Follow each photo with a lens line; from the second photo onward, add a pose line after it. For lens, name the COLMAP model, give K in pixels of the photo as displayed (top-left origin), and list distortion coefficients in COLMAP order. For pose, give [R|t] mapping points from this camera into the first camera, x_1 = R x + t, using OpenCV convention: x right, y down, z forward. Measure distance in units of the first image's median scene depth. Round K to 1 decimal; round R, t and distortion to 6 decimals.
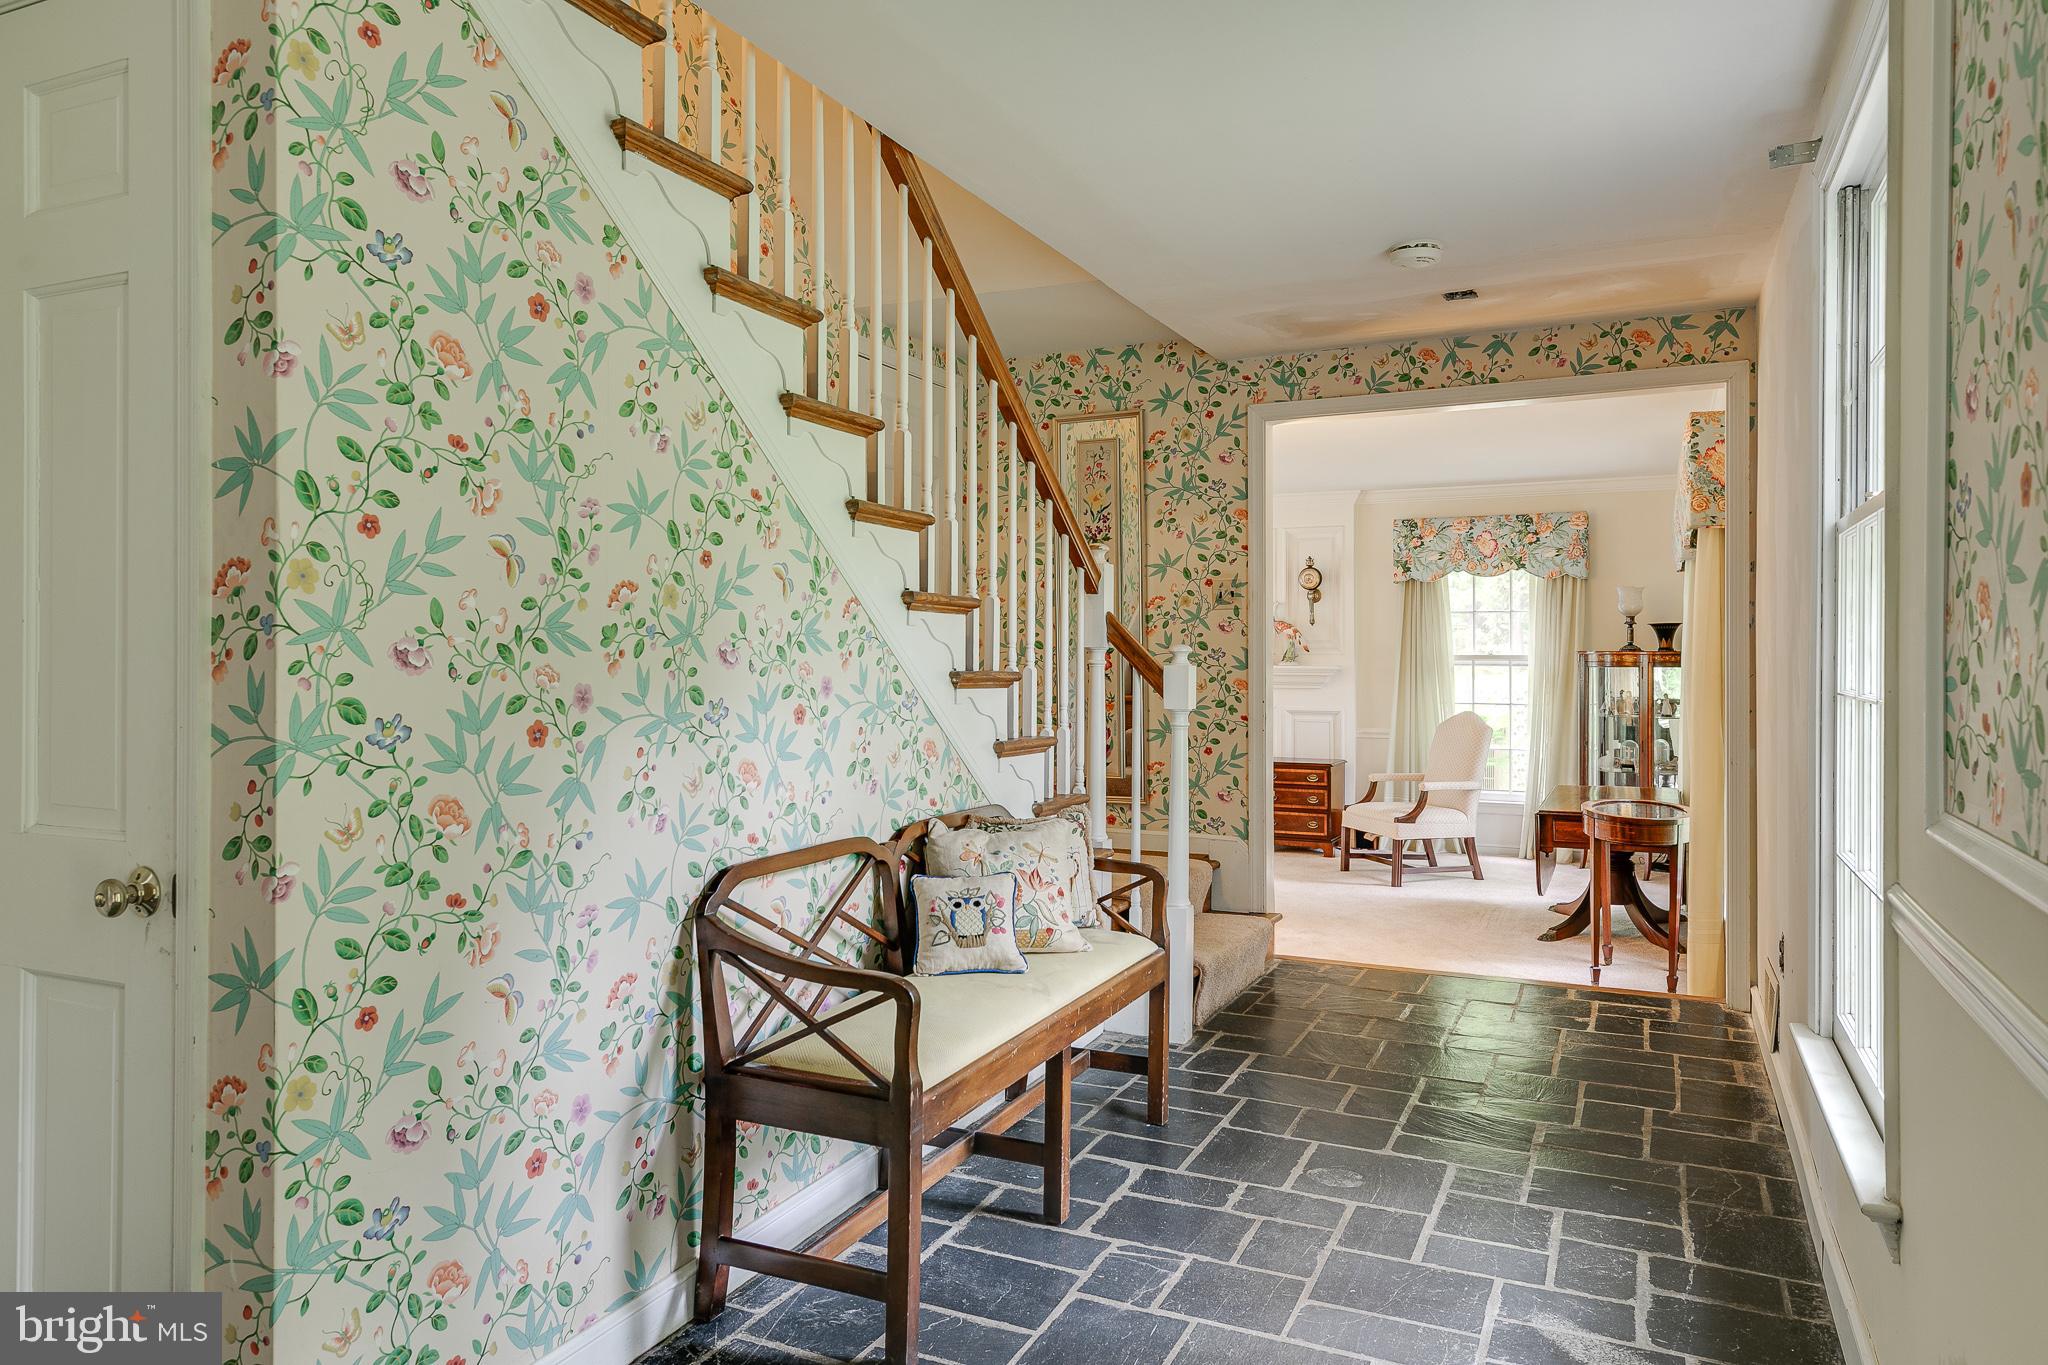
lens RADIAL K [[1338.5, 0, 1022.8], [0, 1338.5, 642.4], [0, 0, 1]] dist [0.011867, -0.000289]
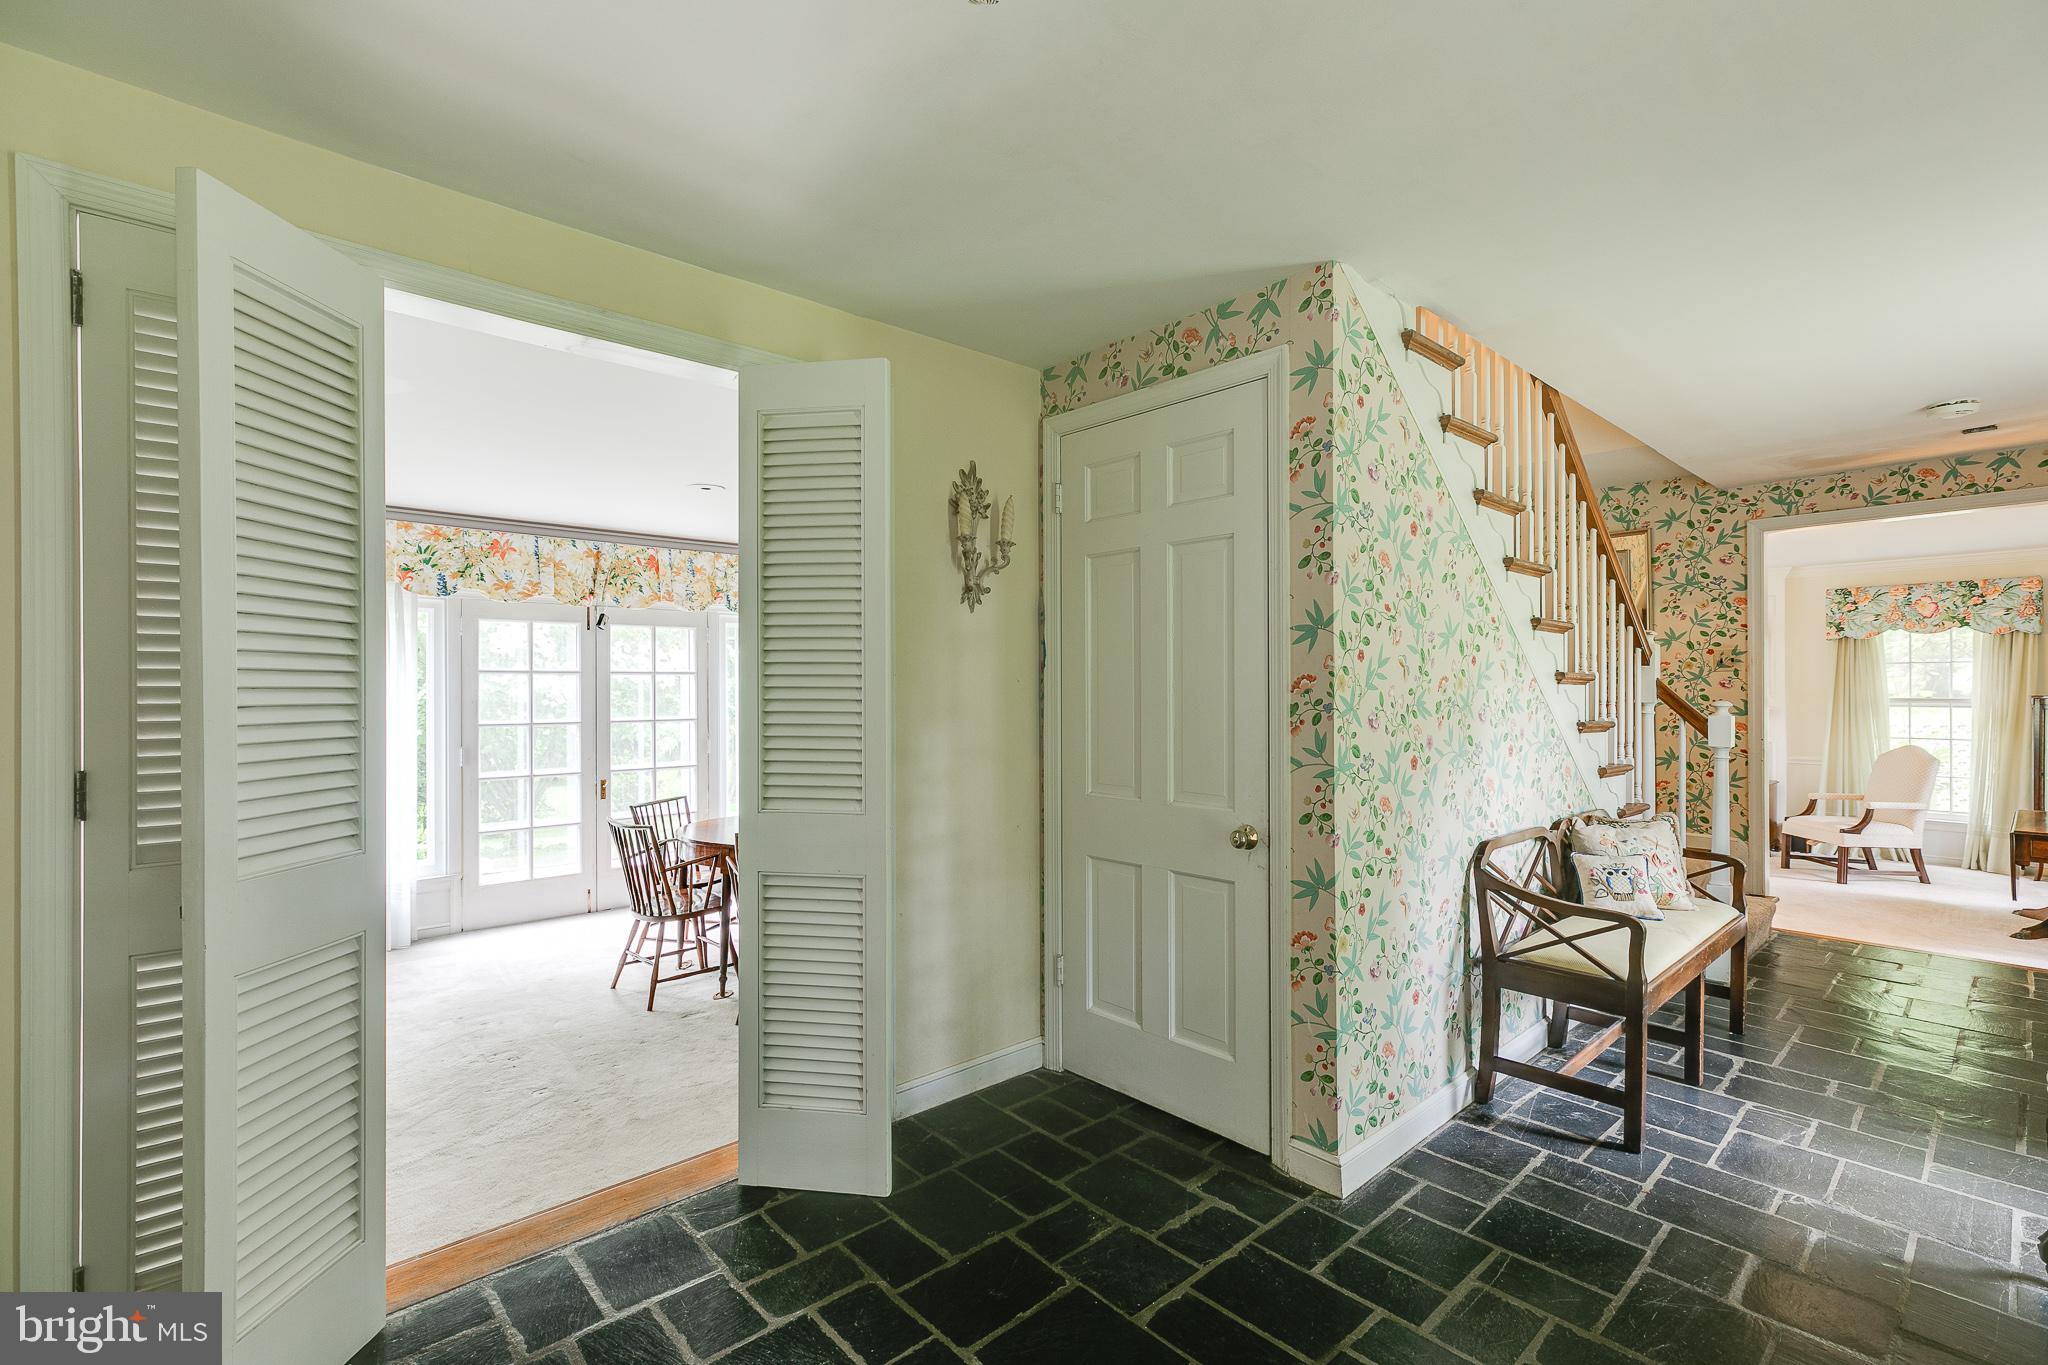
lens RADIAL K [[920.9, 0, 1026.0], [0, 920.9, 688.4], [0, 0, 1]] dist [0.006258, 0.000346]
pose [[0.924007, -0.003238, -0.382361, -0.220025], [0.006247, 0.999959, 0.006628, -0.026646], [0.382324, -0.008513, 0.923989, -0.214790]]
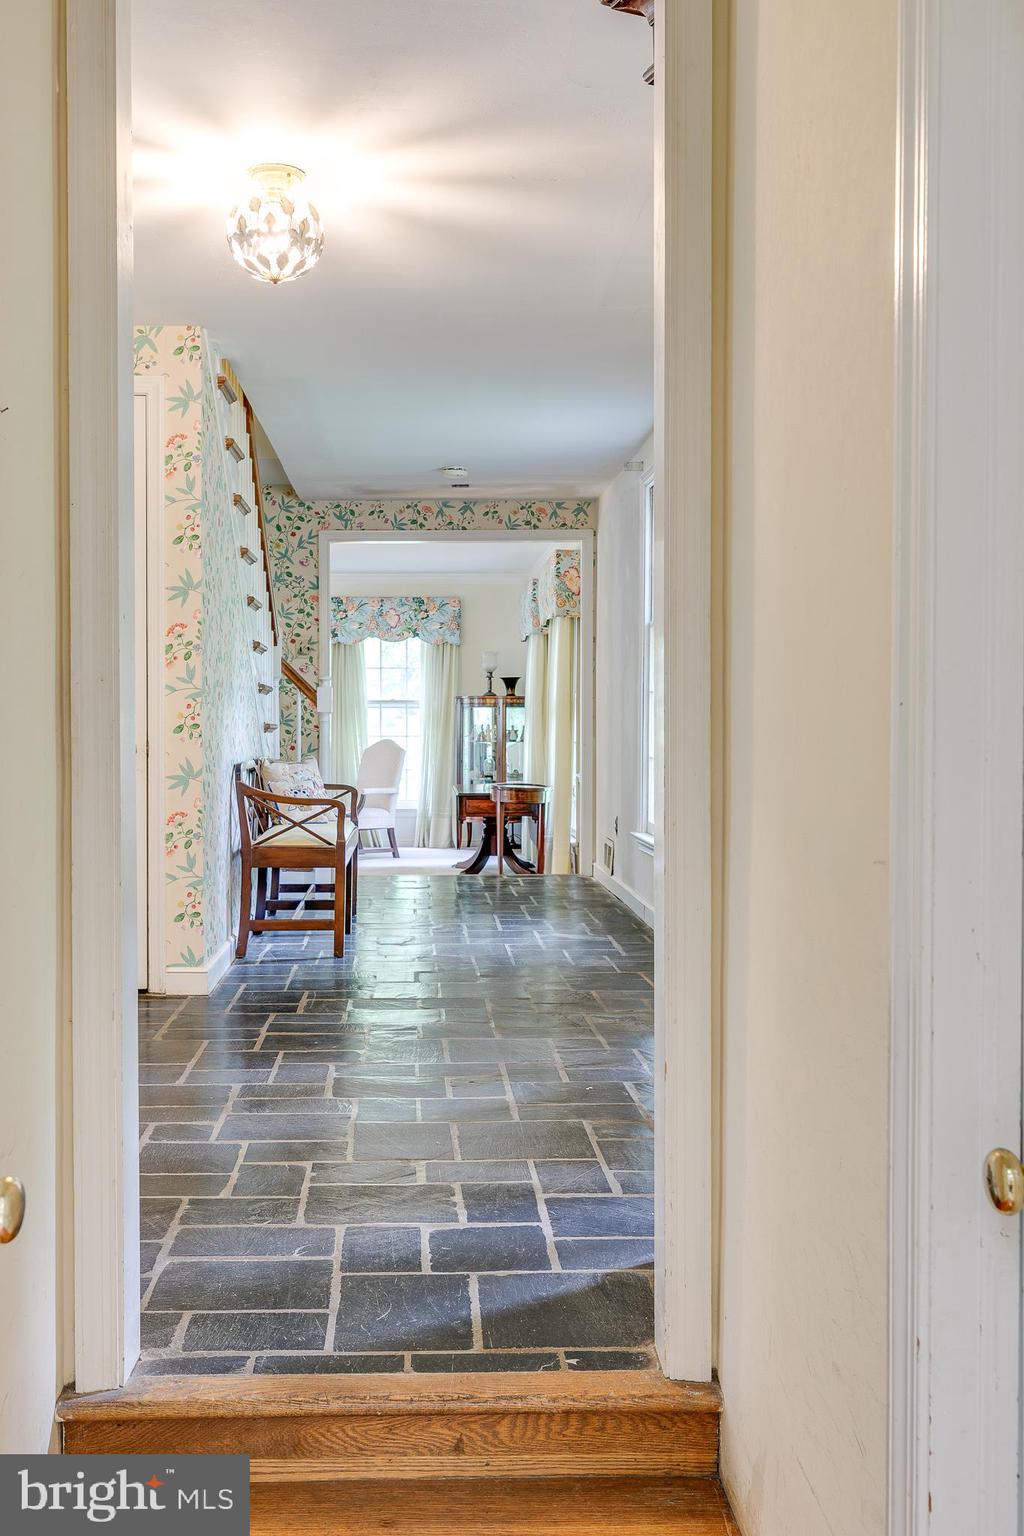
lens RADIAL K [[1482.4, 0, 467.7], [0, 1482.4, 736.7], [0, 0, 1]] dist [0.002269, 0.001128]
pose [[0.888815, -0.005072, 0.458238, -0.714549], [-0.002629, 0.999866, 0.016168, 0.058209], [-0.458259, -0.015575, 0.888682, -0.965123]]
